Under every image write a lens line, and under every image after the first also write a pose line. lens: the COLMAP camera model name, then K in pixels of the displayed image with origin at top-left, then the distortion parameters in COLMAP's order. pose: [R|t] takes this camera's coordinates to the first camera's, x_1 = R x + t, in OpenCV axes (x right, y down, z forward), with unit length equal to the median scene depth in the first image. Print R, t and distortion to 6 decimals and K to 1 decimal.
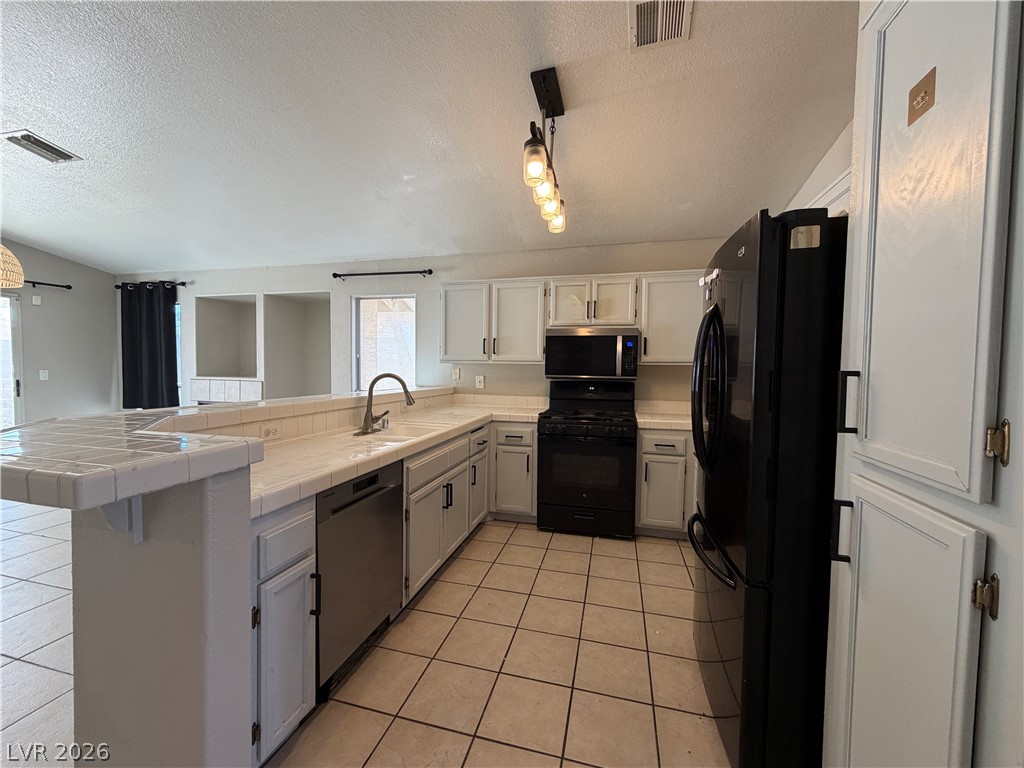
lens RADIAL K [[407.5, 0, 508.5], [0, 407.5, 385.8], [0, 0, 1]] dist [-0.000946, -0.000040]
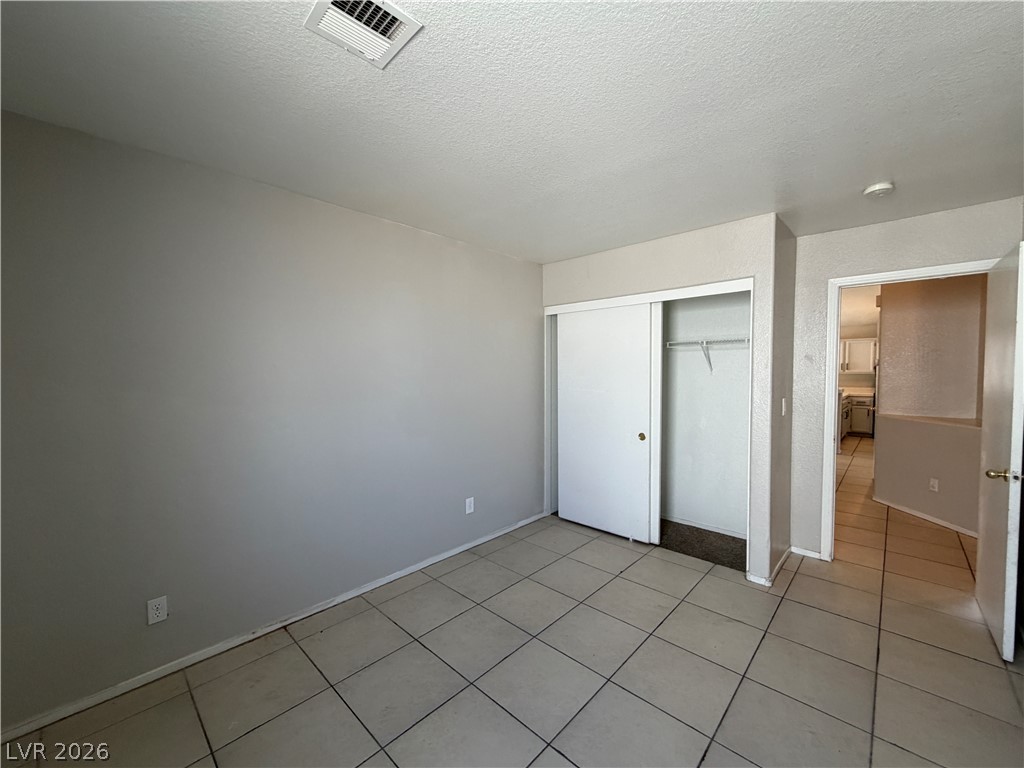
lens RADIAL K [[410.4, 0, 512.0], [0, 410.4, 384.0], [0, 0, 1]] dist [0.021124, 0.000059]
pose [[0.876708, -0.001735, -0.481020, -0.661790], [-0.005189, 0.999901, -0.013065, 0.056426], [0.480995, 0.013950, 0.876612, -2.397120]]
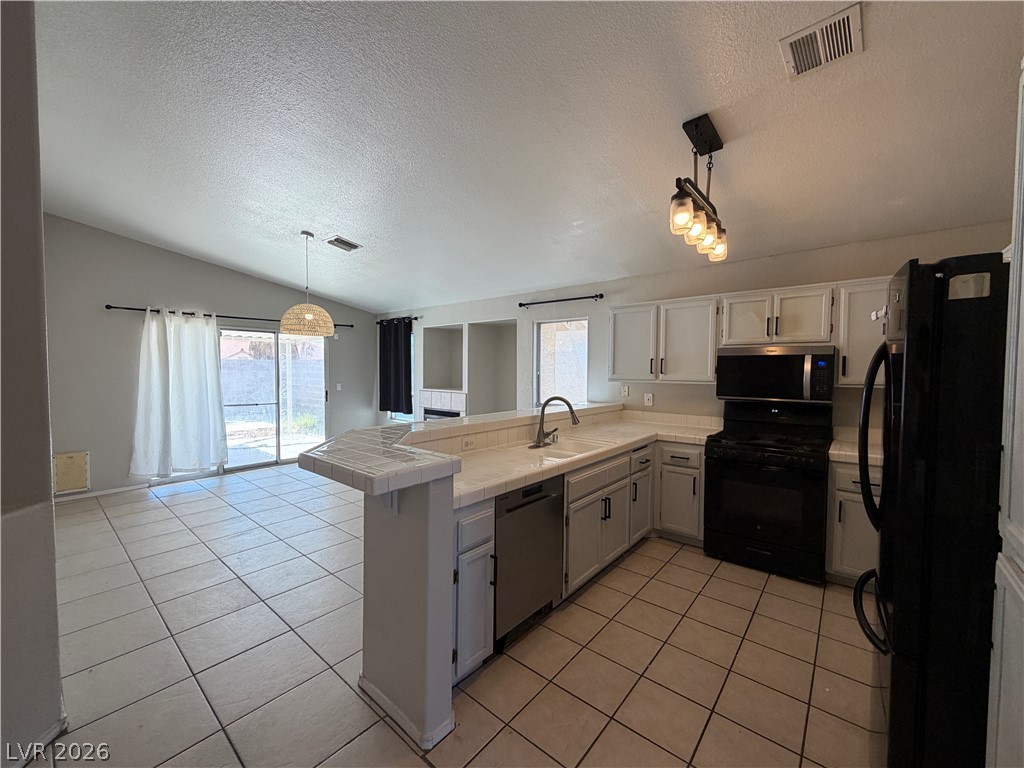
lens RADIAL K [[407.5, 0, 508.5], [0, 407.5, 385.8], [0, 0, 1]] dist [-0.000946, -0.000040]
pose [[0.902389, 0.008809, -0.430833, 0.064484], [-0.012360, 0.999909, -0.005445, -0.041608], [0.430746, 0.010239, 0.902415, -0.090827]]
